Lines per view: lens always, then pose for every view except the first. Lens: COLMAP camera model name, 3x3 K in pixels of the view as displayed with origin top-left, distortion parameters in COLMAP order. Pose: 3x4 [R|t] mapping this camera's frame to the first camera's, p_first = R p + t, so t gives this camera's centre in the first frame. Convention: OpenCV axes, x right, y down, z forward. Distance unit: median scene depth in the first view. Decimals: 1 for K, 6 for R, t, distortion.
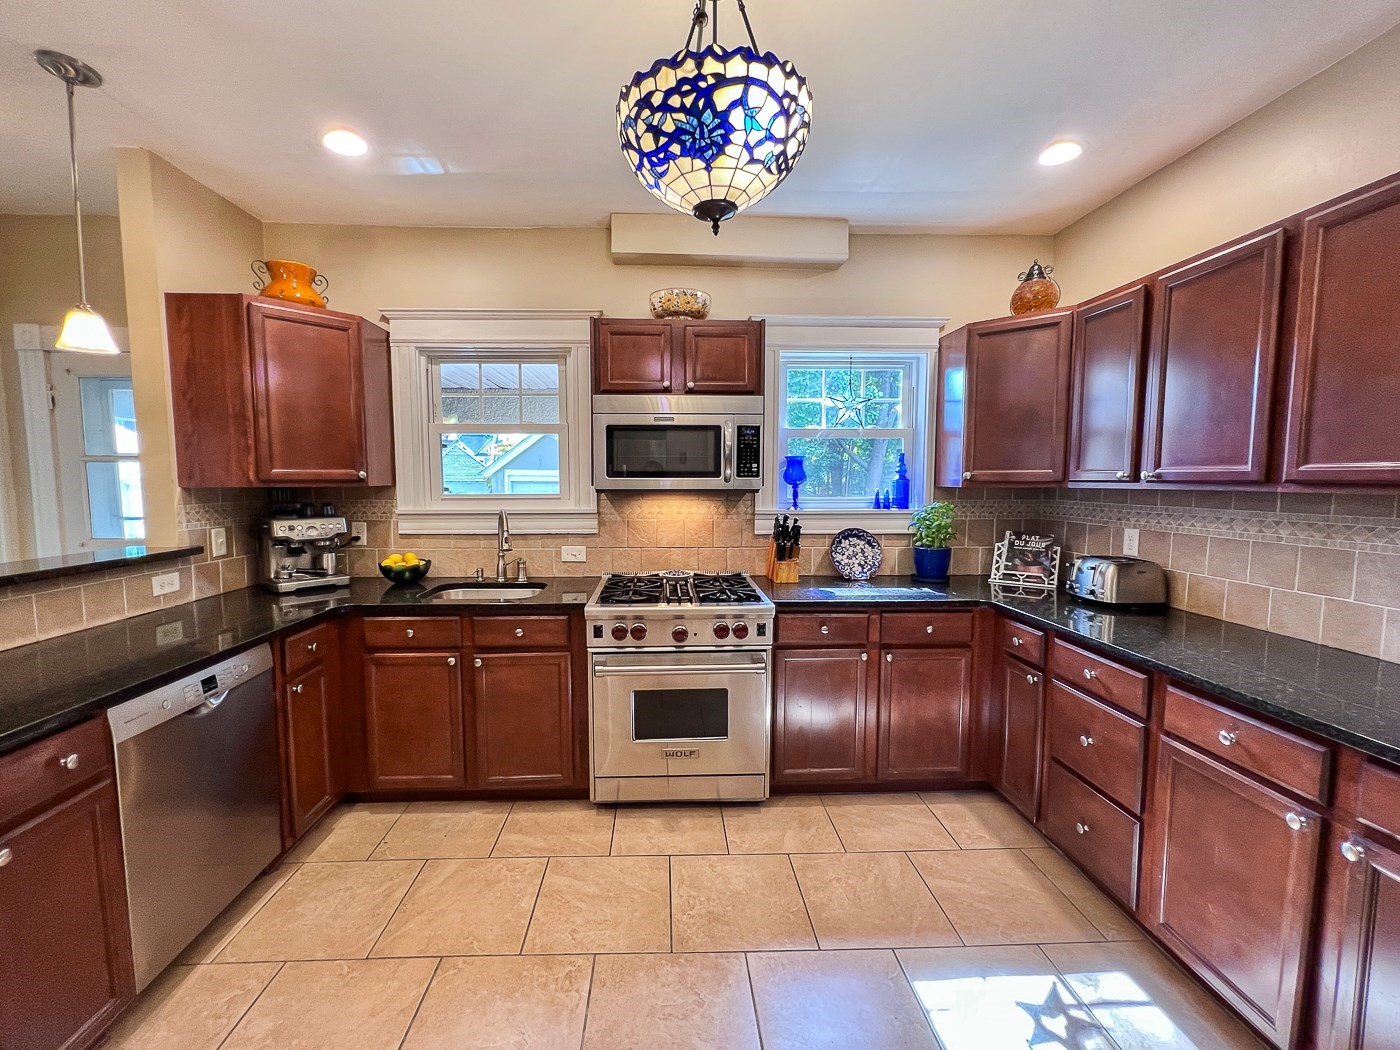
lens RADIAL K [[558.5, 0, 693.4], [0, 558.5, 524.0], [0, 0, 1]] dist [-0.001574, 0.000766]
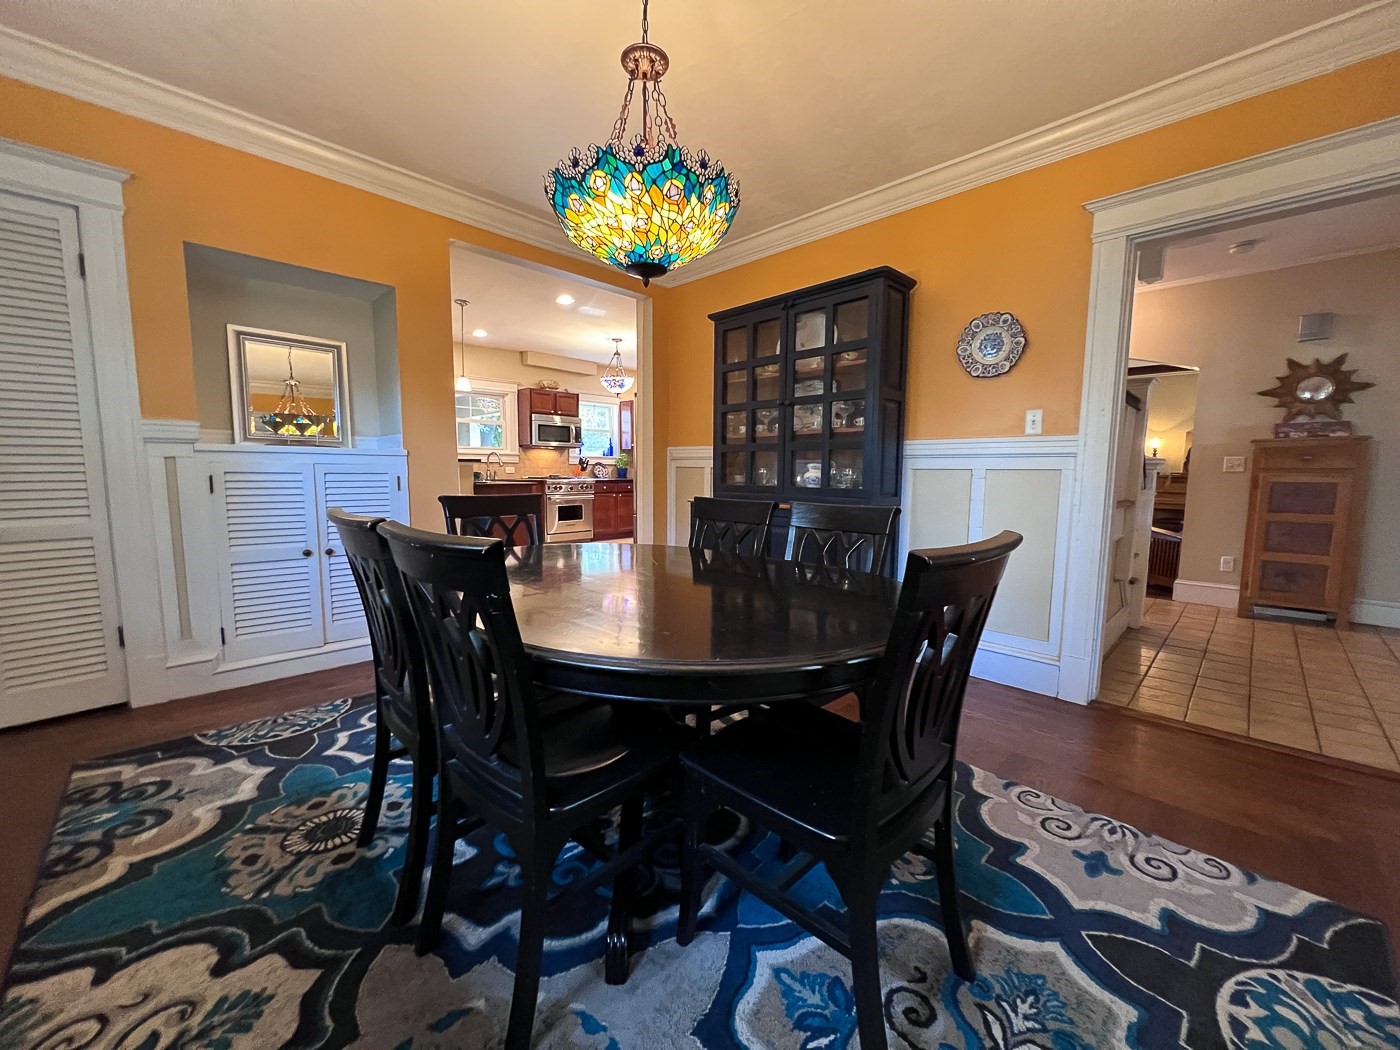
lens RADIAL K [[558.5, 0, 700.0], [0, 558.5, 525.8], [0, 0, 1]] dist [-0.001574, 0.000766]
pose [[0.740994, -0.061292, 0.668709, -1.377286], [0.043455, 0.998115, 0.043332, 0.249718], [-0.670104, -0.003050, 0.742261, -1.640780]]
